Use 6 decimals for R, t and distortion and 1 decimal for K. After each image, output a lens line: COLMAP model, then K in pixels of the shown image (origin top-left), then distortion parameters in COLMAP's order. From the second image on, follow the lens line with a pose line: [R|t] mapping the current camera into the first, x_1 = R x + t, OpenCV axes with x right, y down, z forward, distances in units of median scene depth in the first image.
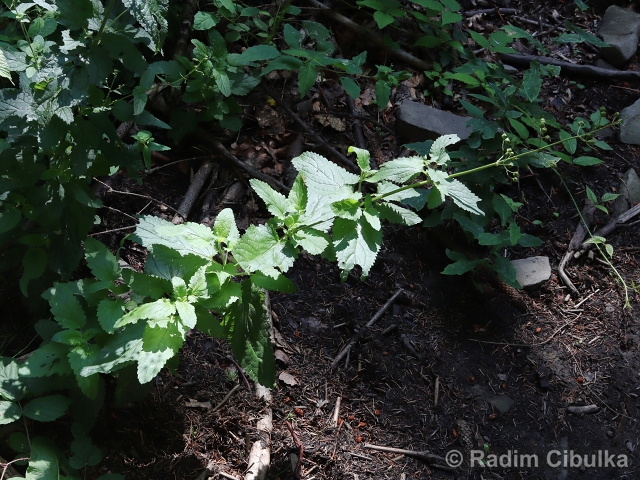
lens RADIAL K [[491.0, 0, 320.3], [0, 491.0, 240.9], [0, 0, 1]] dist [-0.002244, -0.000249]
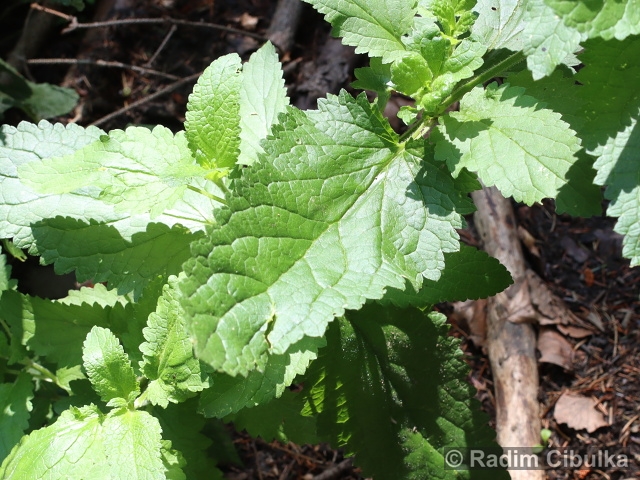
lens RADIAL K [[1026.8, 0, 319.2], [0, 1026.8, 239.1], [0, 0, 1]] dist [-0.131808, 0.000000]
pose [[0.933616, -0.156507, -0.322285, 0.044102], [0.217946, 0.962054, 0.164171, -0.051443], [0.284362, -0.223513, 0.932298, 0.445999]]
